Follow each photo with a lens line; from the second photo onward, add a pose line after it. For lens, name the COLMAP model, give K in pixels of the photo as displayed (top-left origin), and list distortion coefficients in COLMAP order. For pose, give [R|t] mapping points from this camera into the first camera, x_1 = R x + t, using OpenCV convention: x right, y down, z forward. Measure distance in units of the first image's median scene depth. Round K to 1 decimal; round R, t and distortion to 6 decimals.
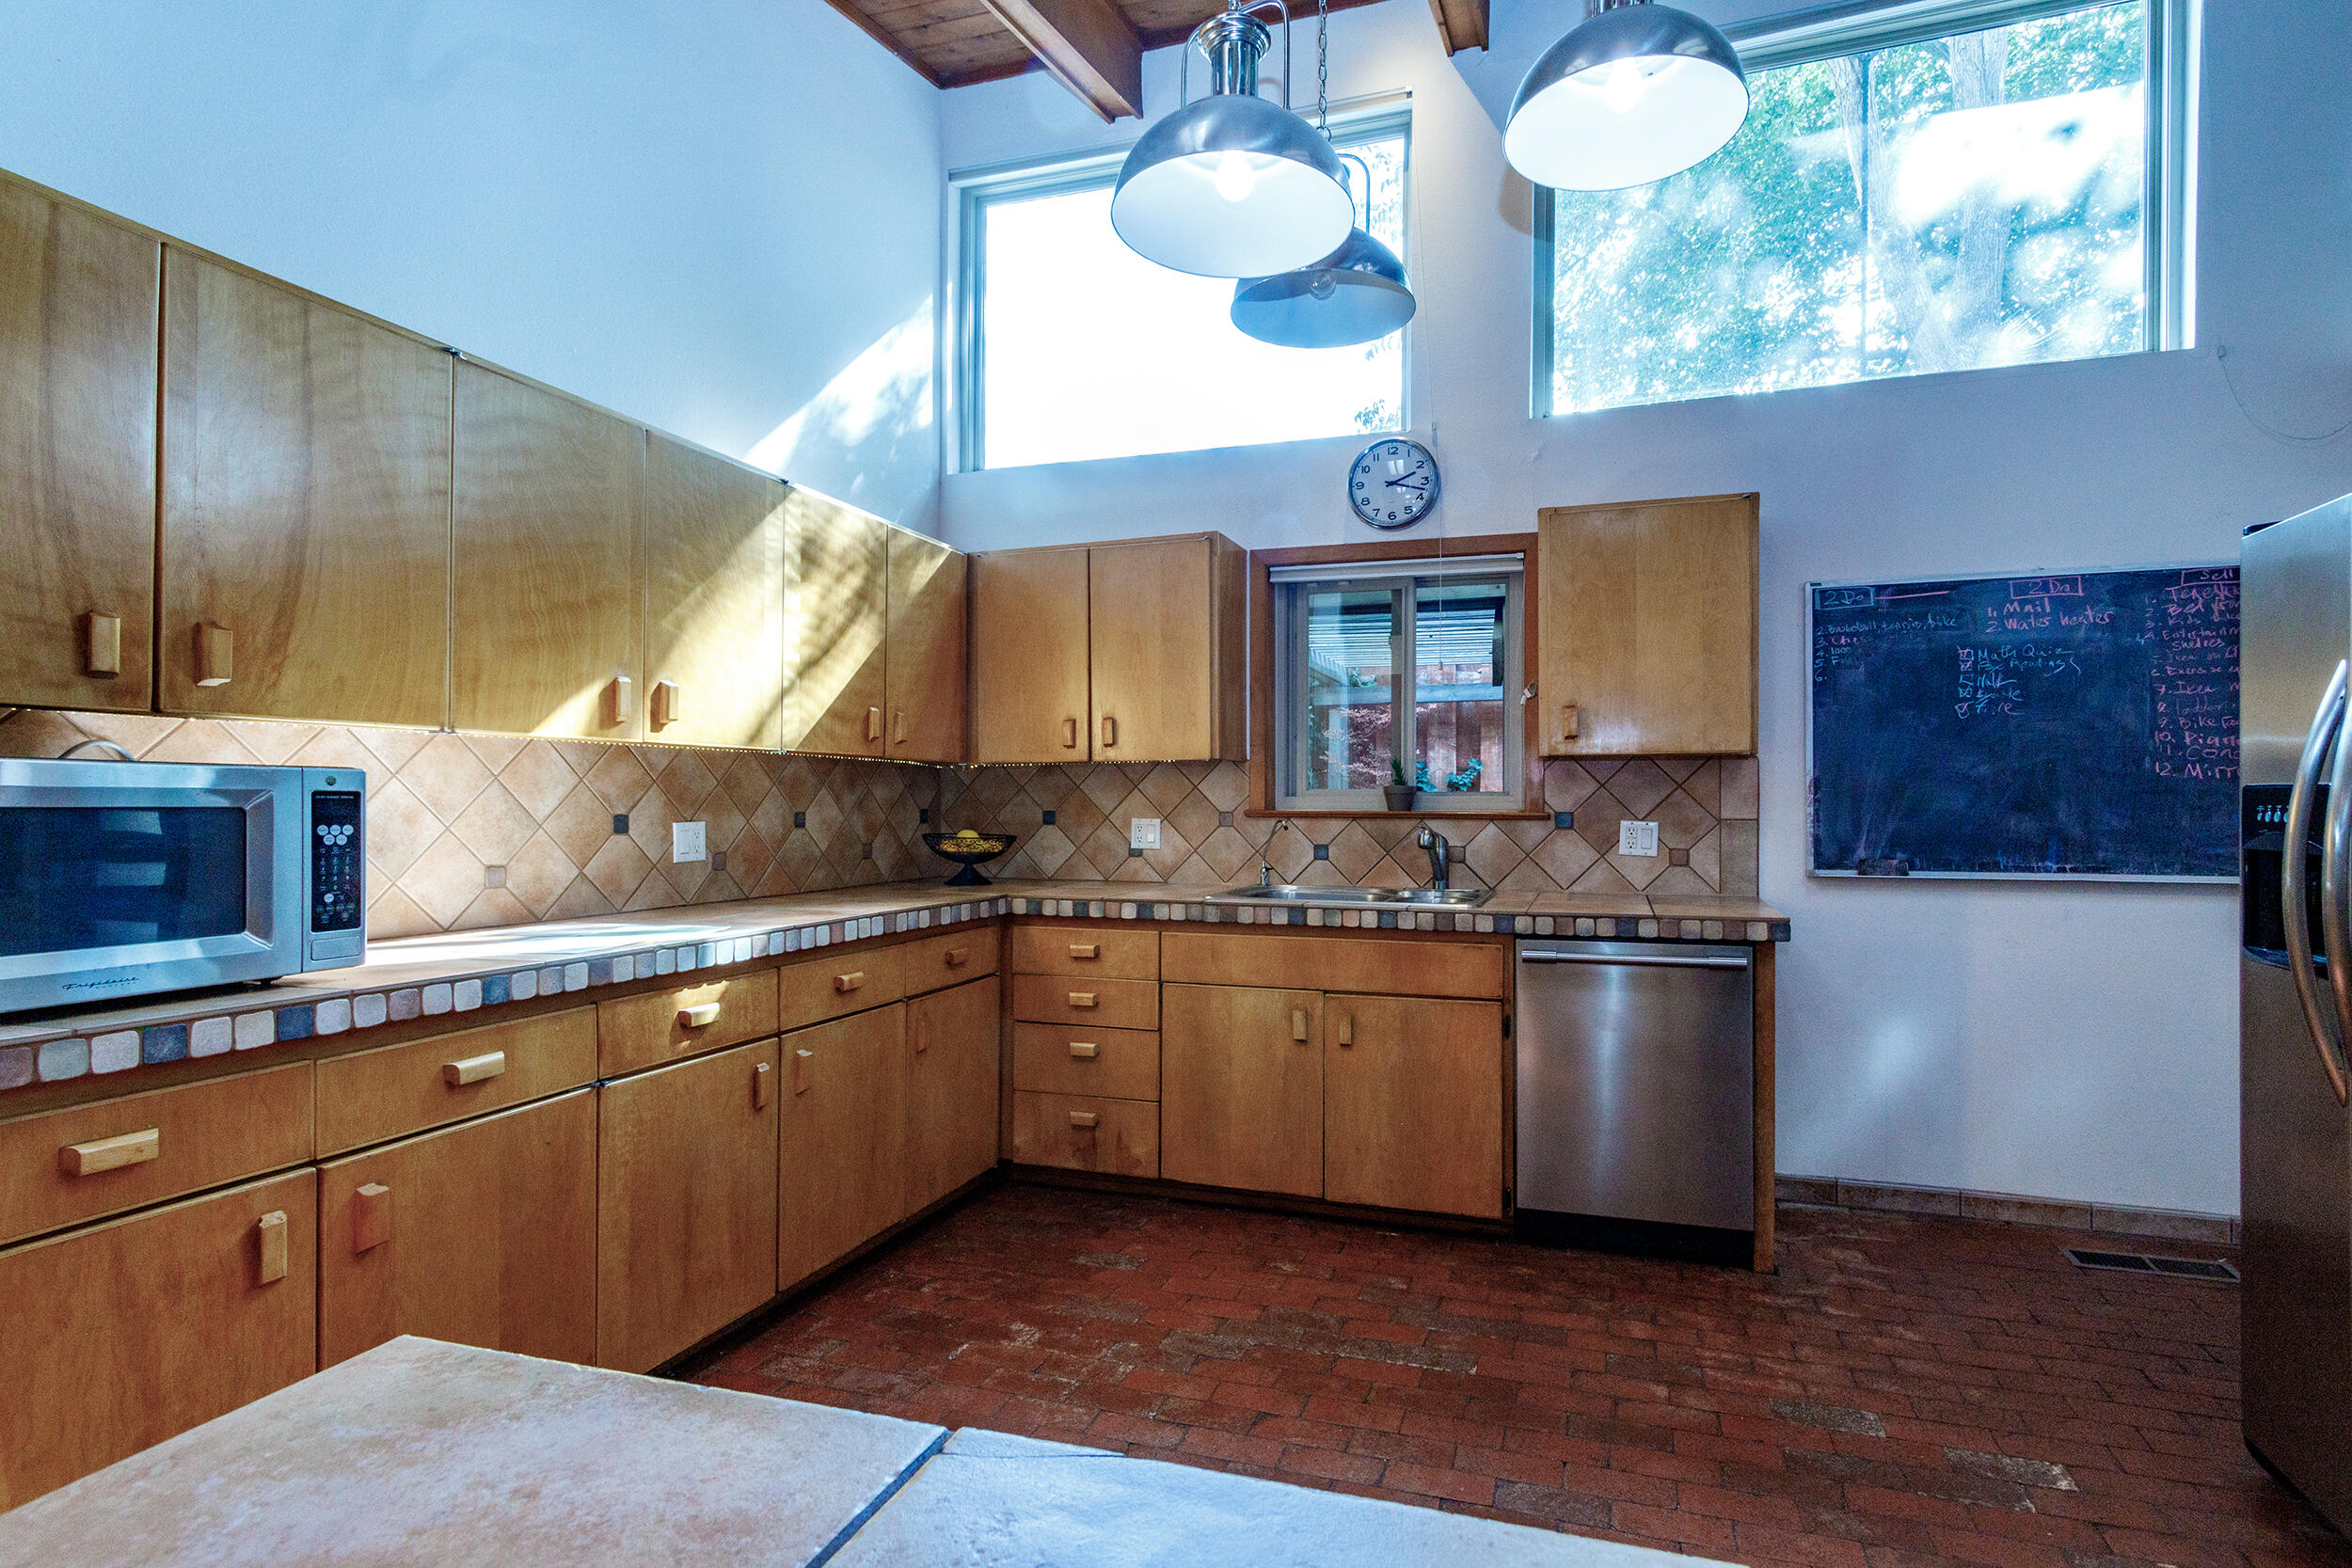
lens RADIAL K [[1140.2, 0, 1191.7], [0, 1140.2, 812.6], [0, 0, 1]] dist [0.013955, 0.000200]
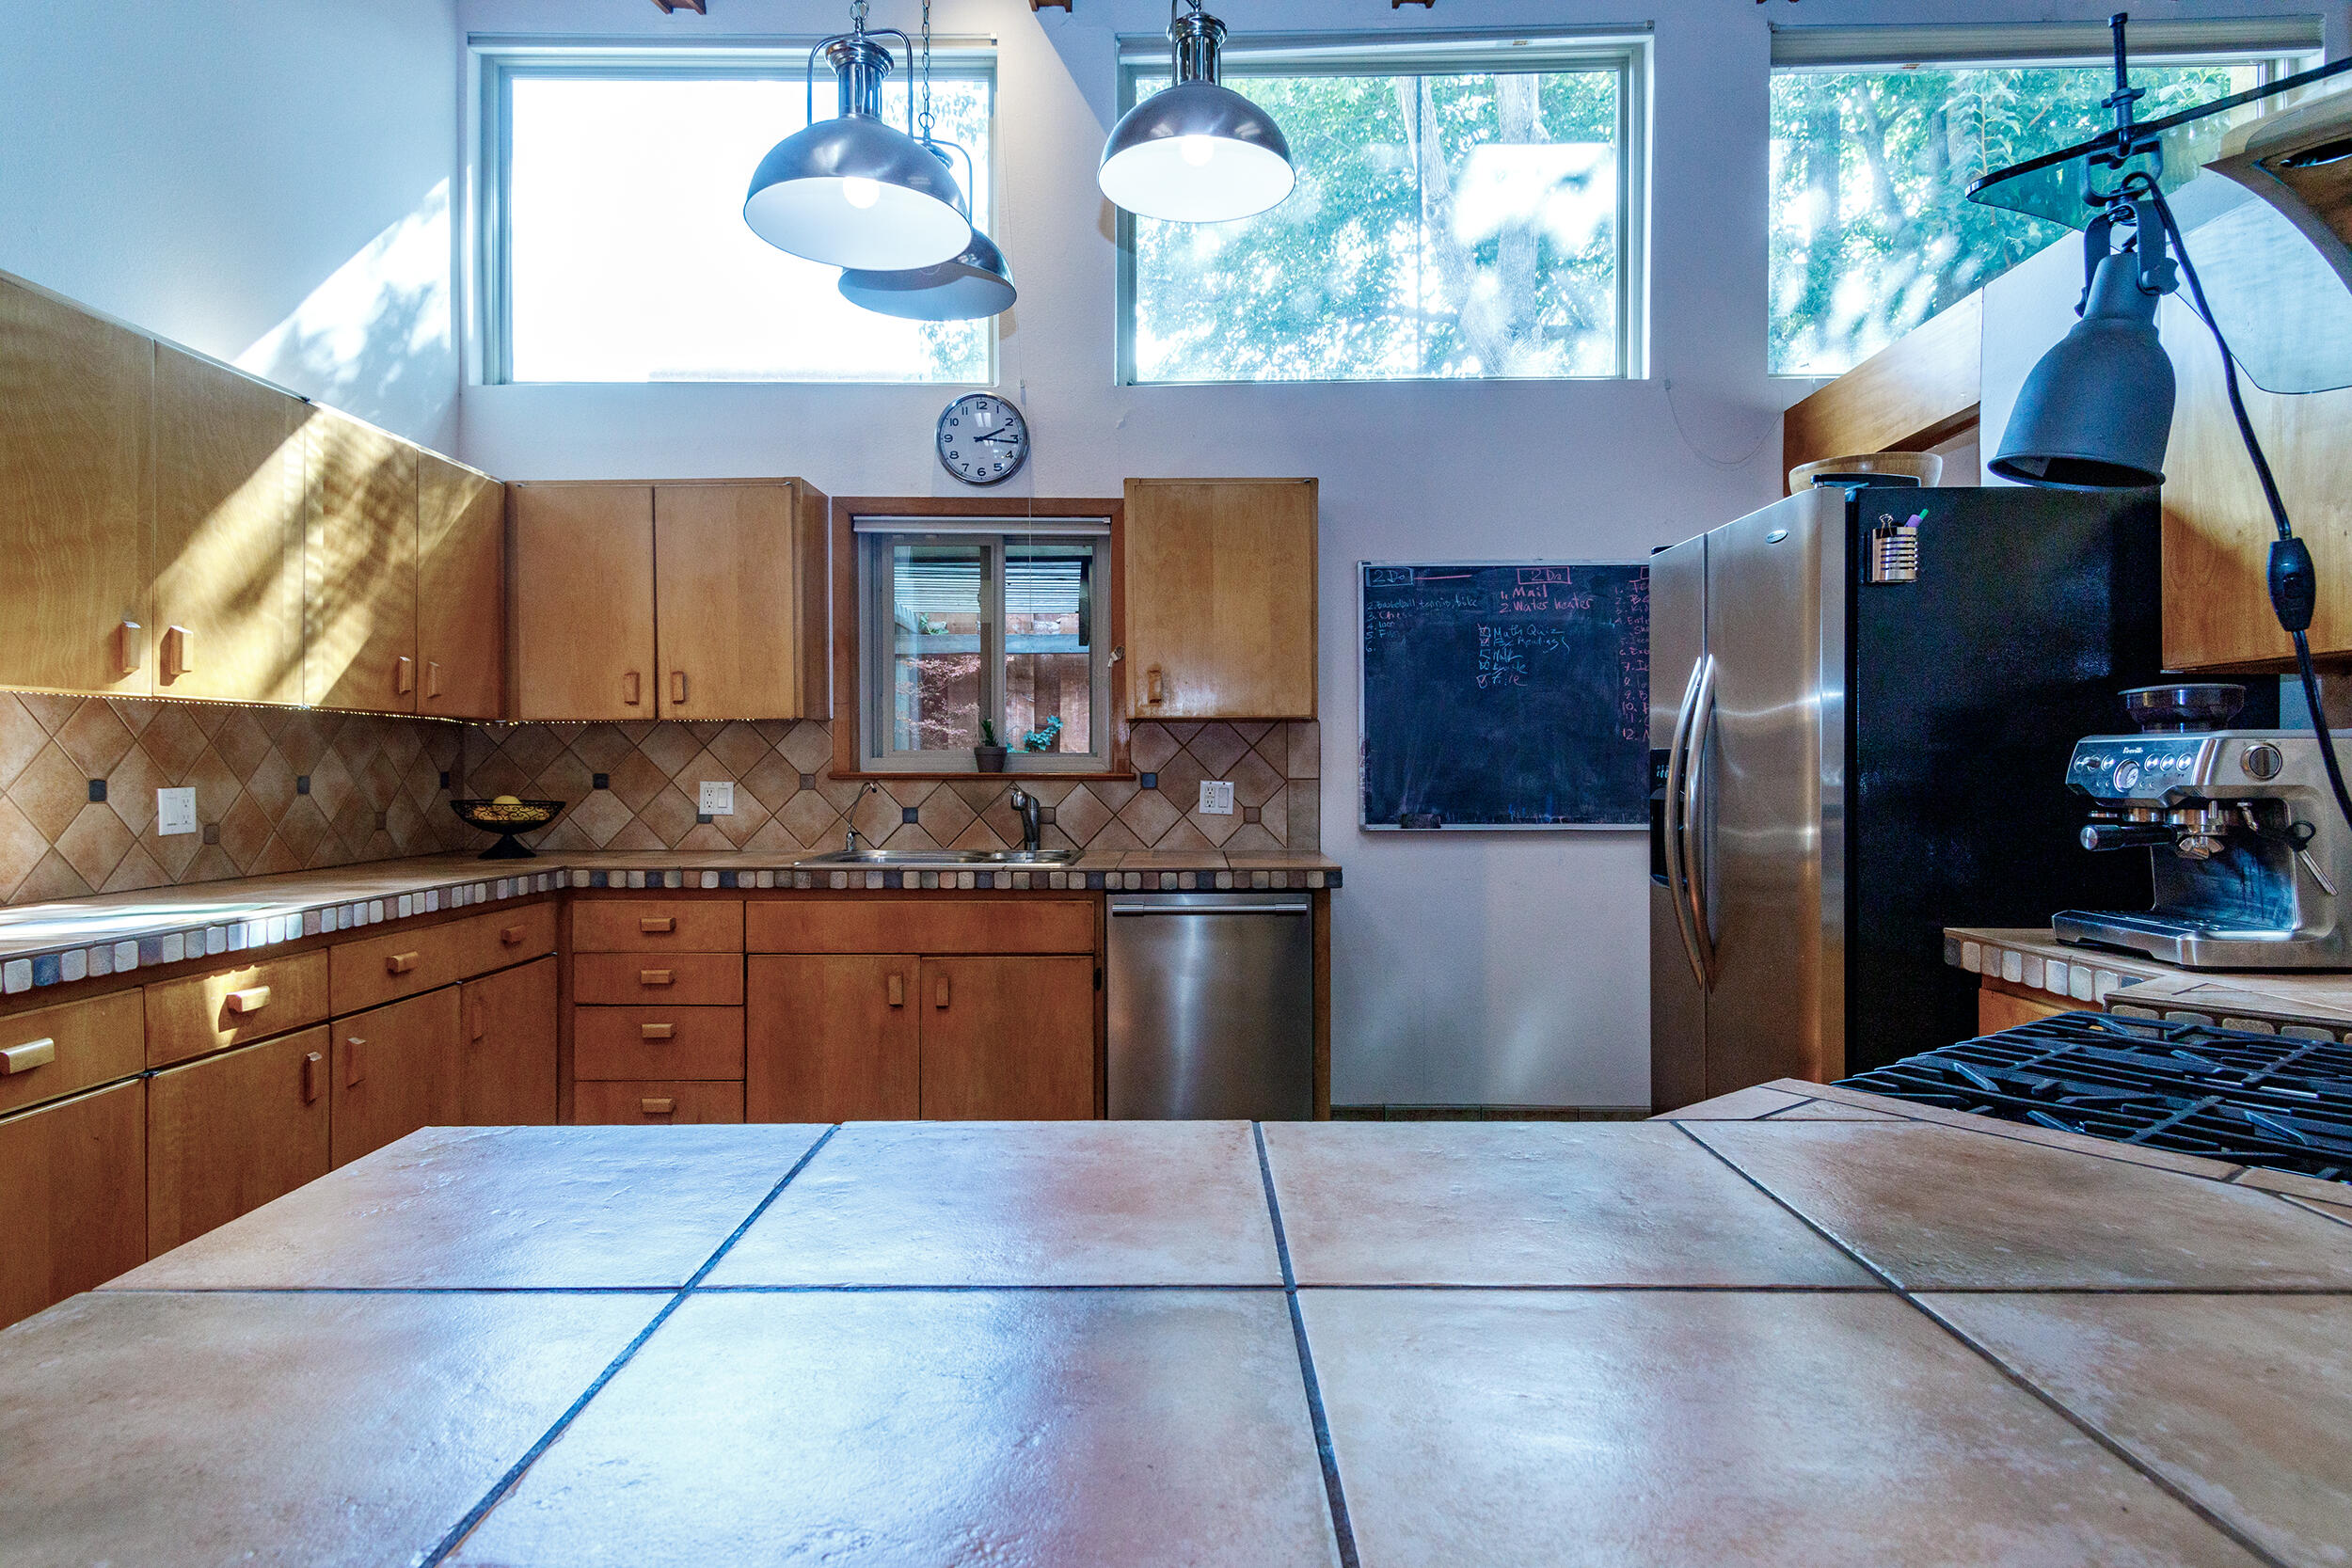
lens RADIAL K [[1359.7, 0, 1176.1], [0, 1359.7, 780.9], [0, 0, 1]] dist [0.004971, 0.000807]
pose [[0.943302, -0.005978, 0.331882, -0.060295], [0.004651, 0.999978, 0.004793, 0.001225], [-0.331903, -0.002977, 0.943309, -0.171348]]
